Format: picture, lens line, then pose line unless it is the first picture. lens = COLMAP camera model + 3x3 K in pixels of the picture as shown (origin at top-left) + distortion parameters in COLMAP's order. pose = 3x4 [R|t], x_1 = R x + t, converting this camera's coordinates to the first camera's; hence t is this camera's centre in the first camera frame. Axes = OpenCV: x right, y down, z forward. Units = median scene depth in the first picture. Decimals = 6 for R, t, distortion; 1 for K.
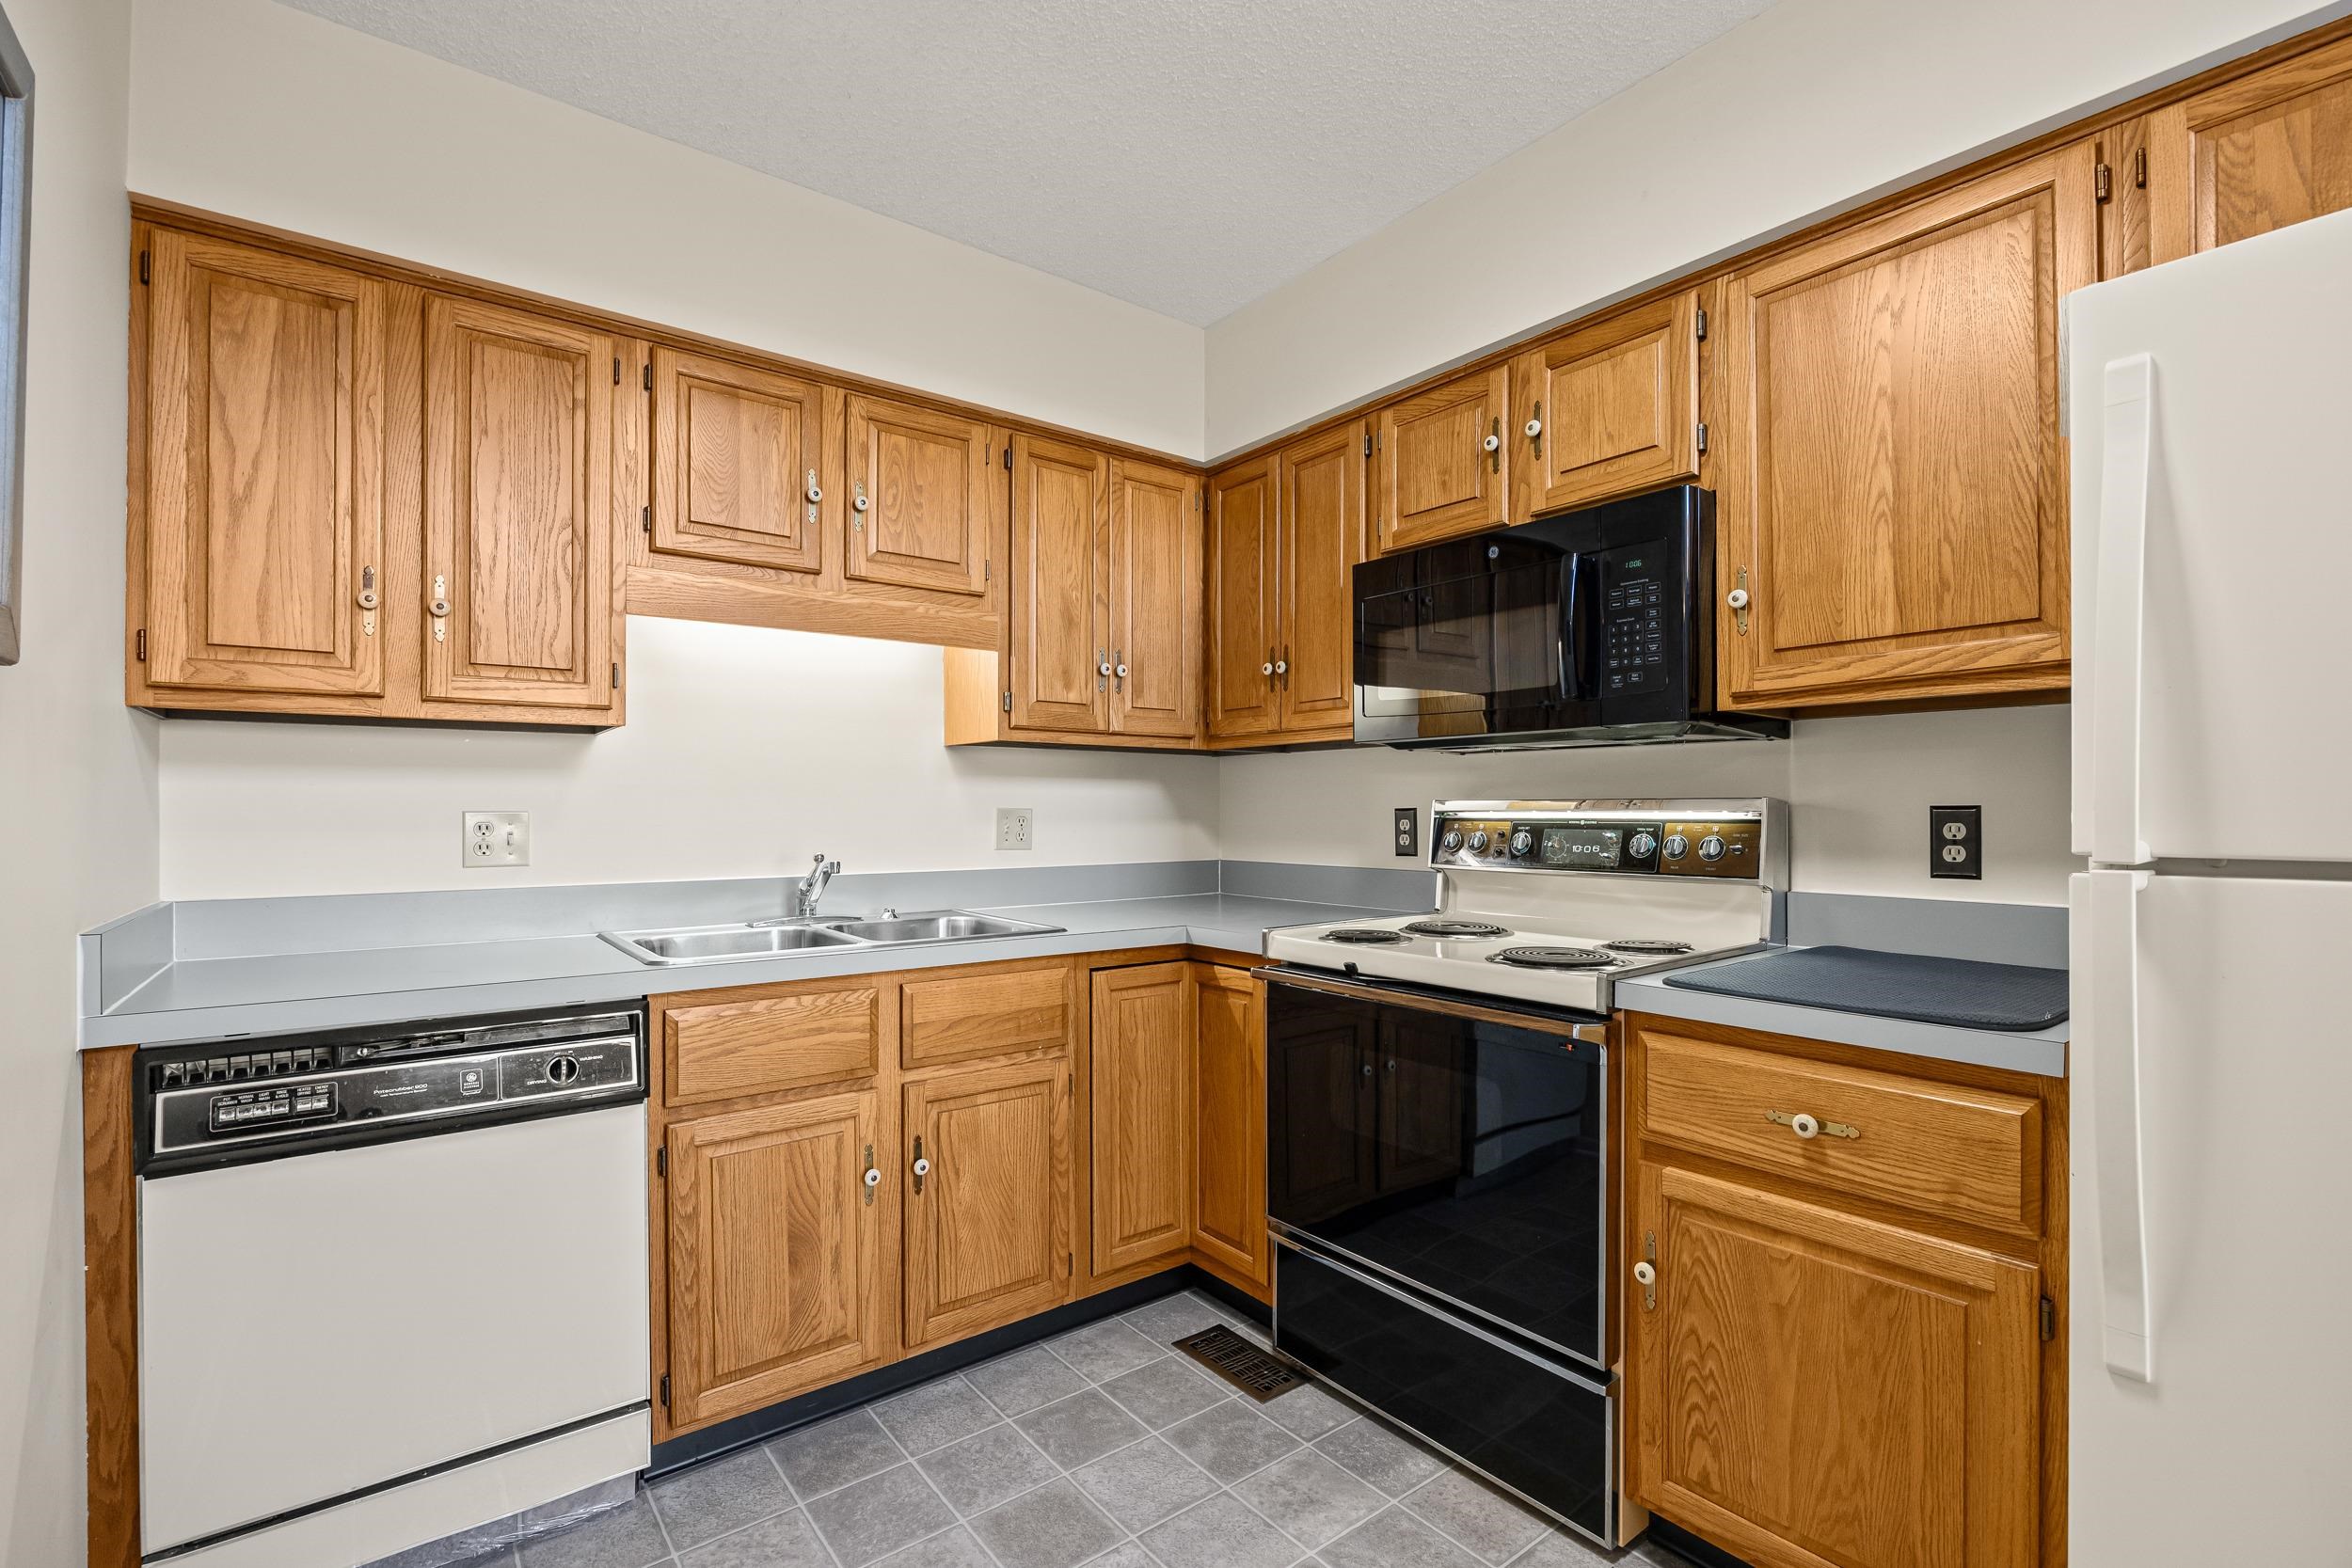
lens RADIAL K [[1055.7, 0, 1200.0], [0, 1055.7, 820.2], [0, 0, 1]] dist [-0.012862, 0.000855]
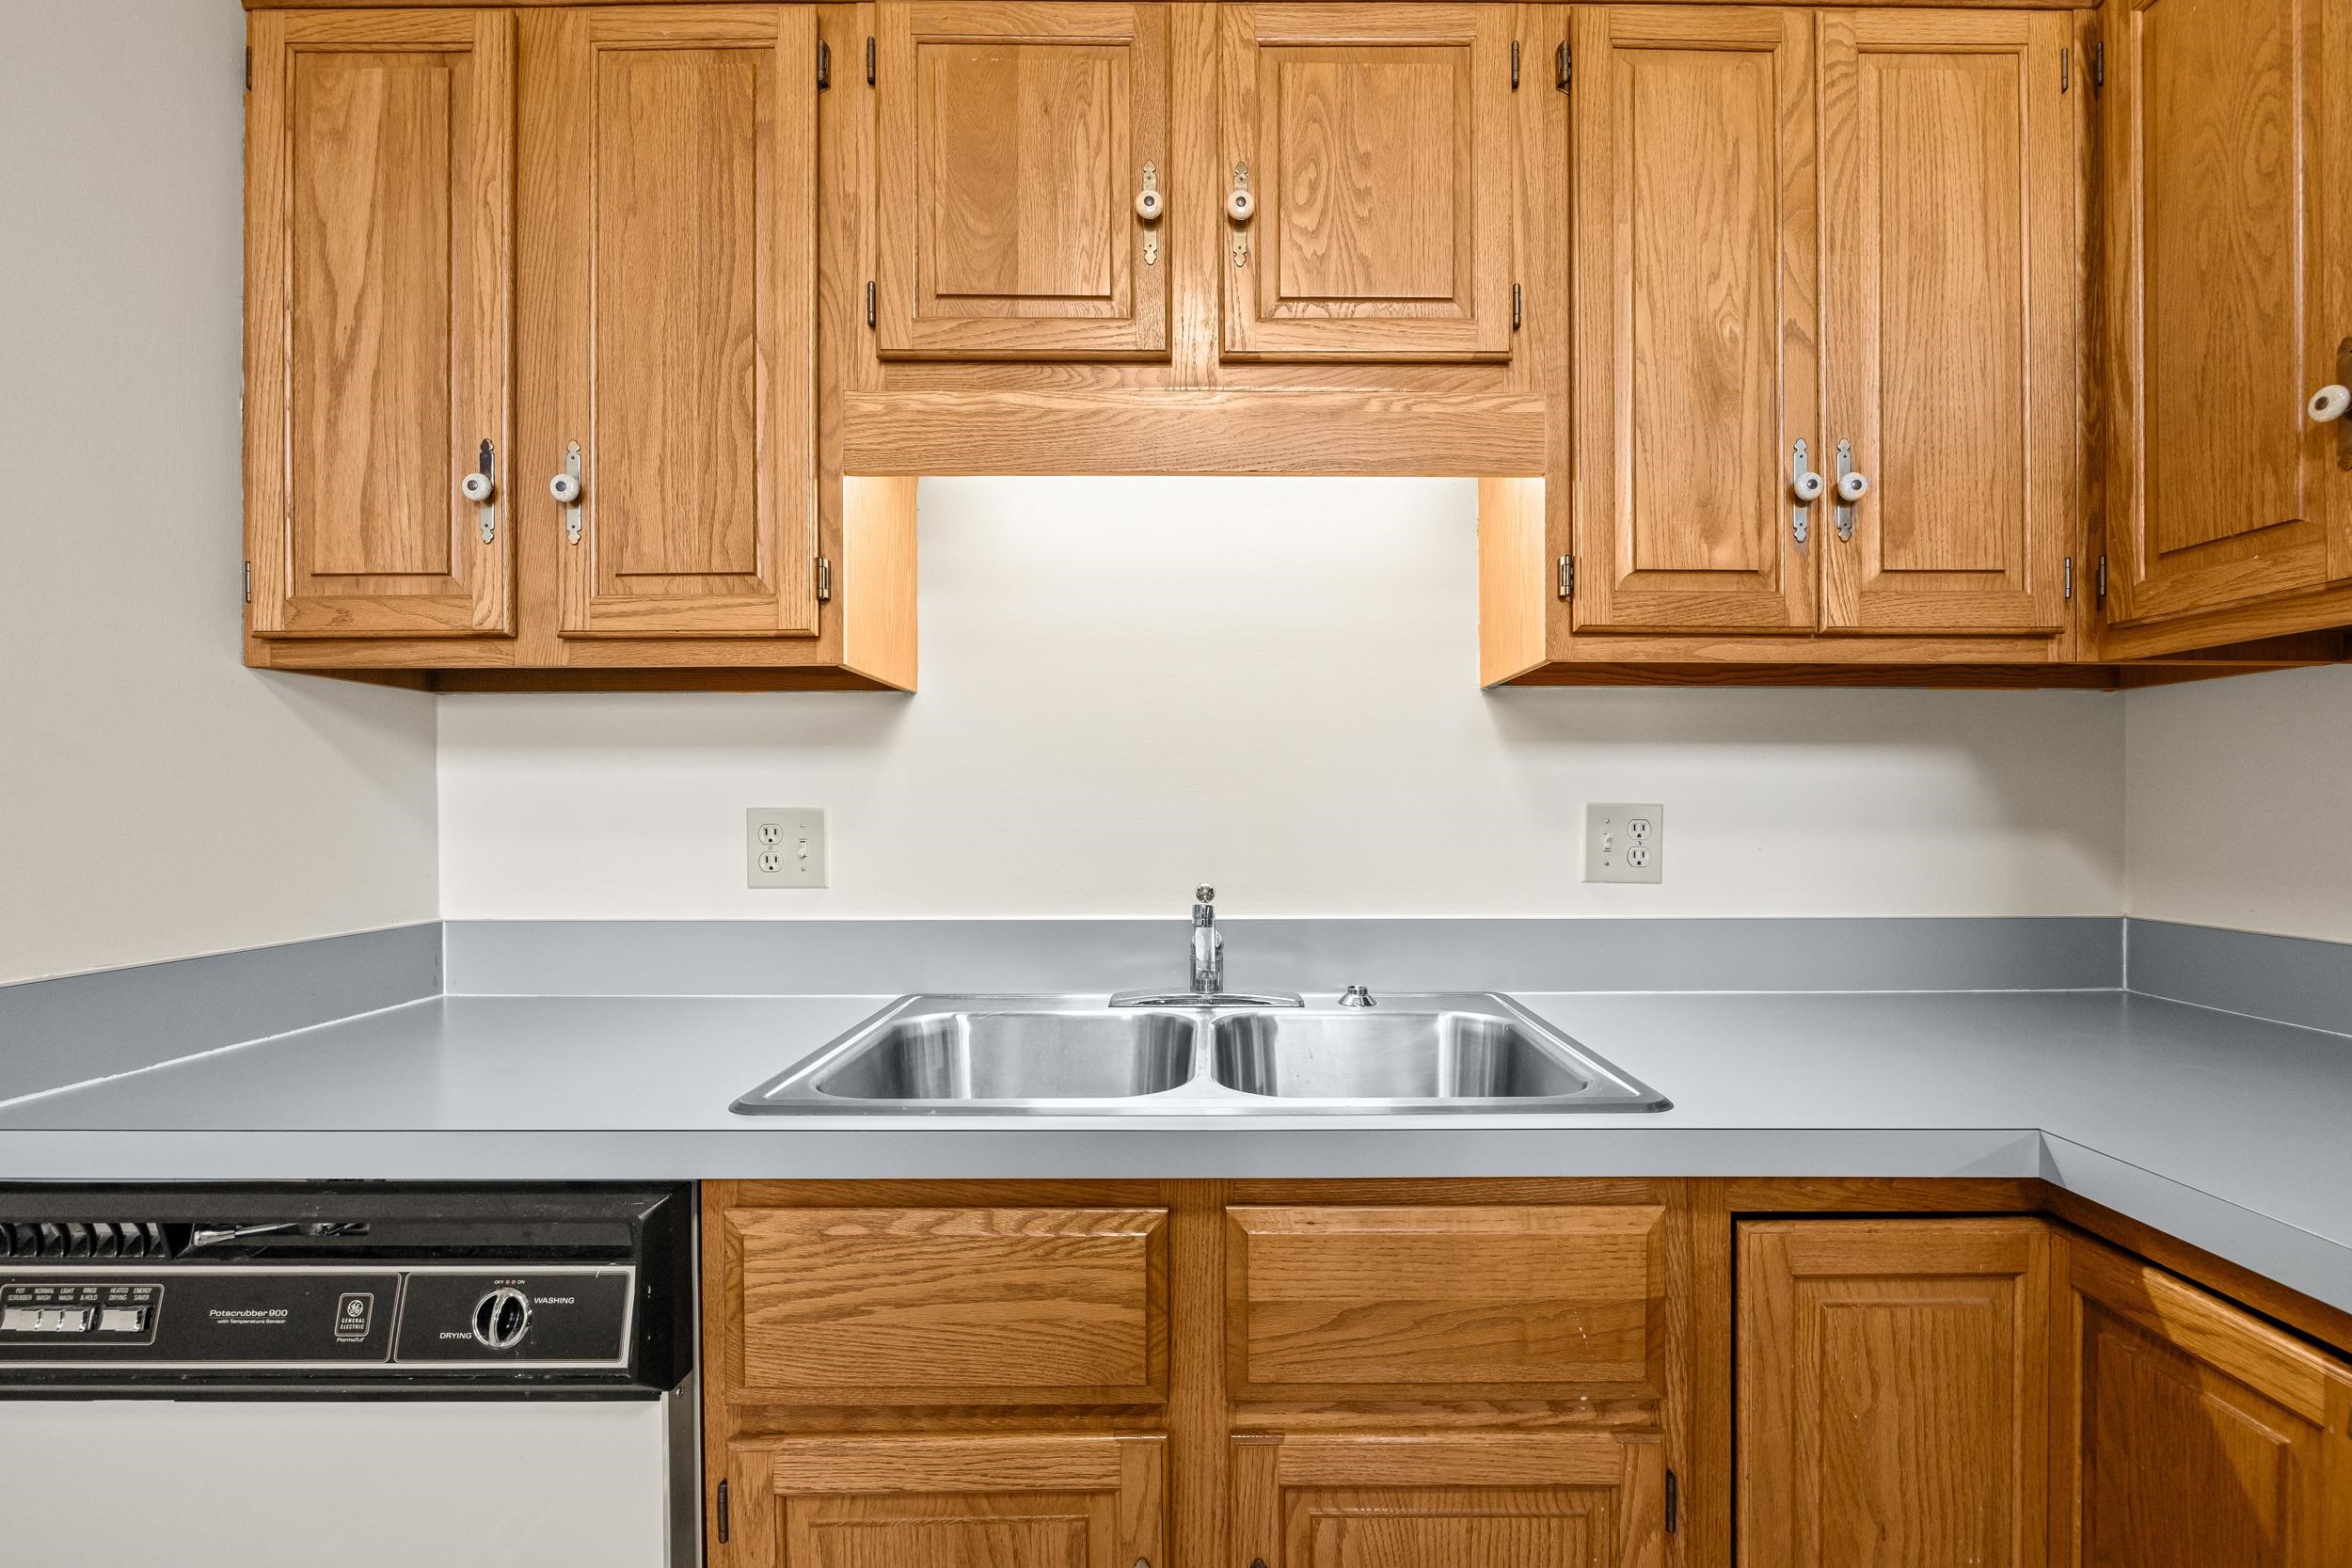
lens RADIAL K [[1055.7, 0, 1200.0], [0, 1055.7, 820.2], [0, 0, 1]] dist [-0.012862, 0.000855]
pose [[0.786566, 0.008826, -0.617444, -0.022138], [-0.005565, 0.999959, 0.007205, -0.007626], [0.617482, -0.002231, 0.786582, 0.633675]]
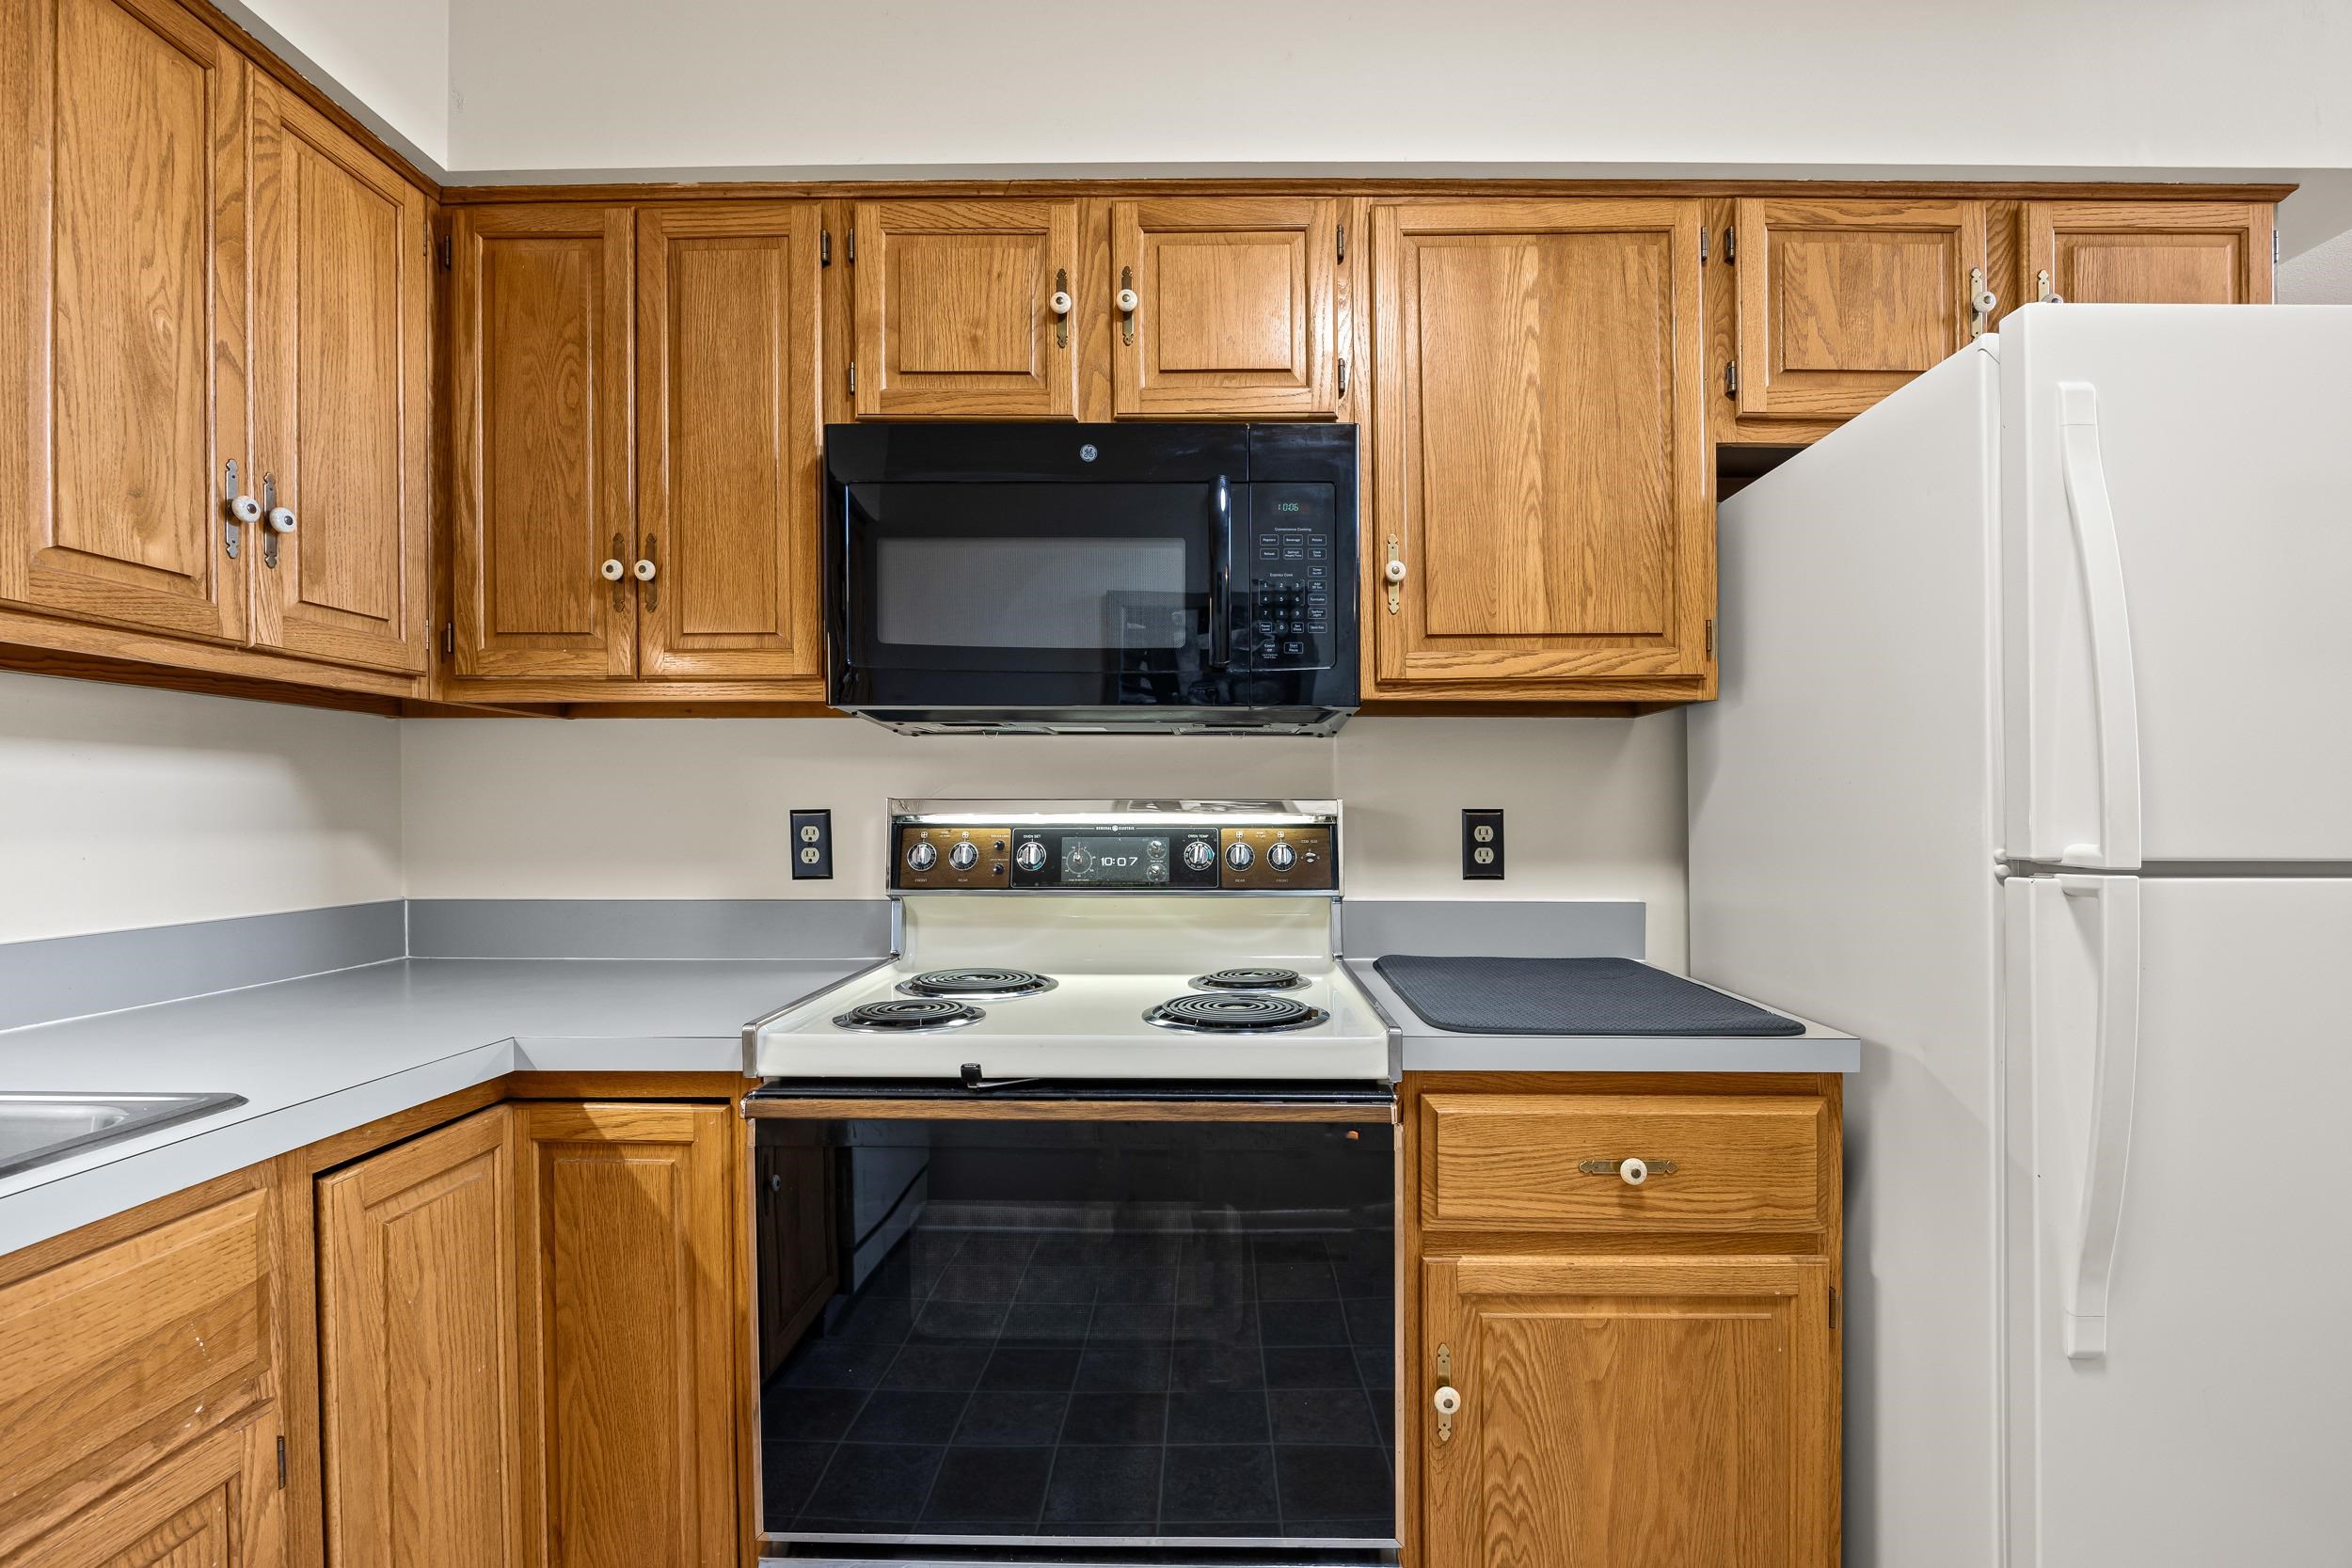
lens RADIAL K [[1055.7, 0, 1200.0], [0, 1055.7, 820.2], [0, 0, 1]] dist [-0.012862, 0.000855]
pose [[0.632809, -0.006358, 0.774282, -0.229413], [0.005800, 0.999977, 0.003471, -0.006815], [-0.774287, 0.002294, 0.632831, 0.486553]]
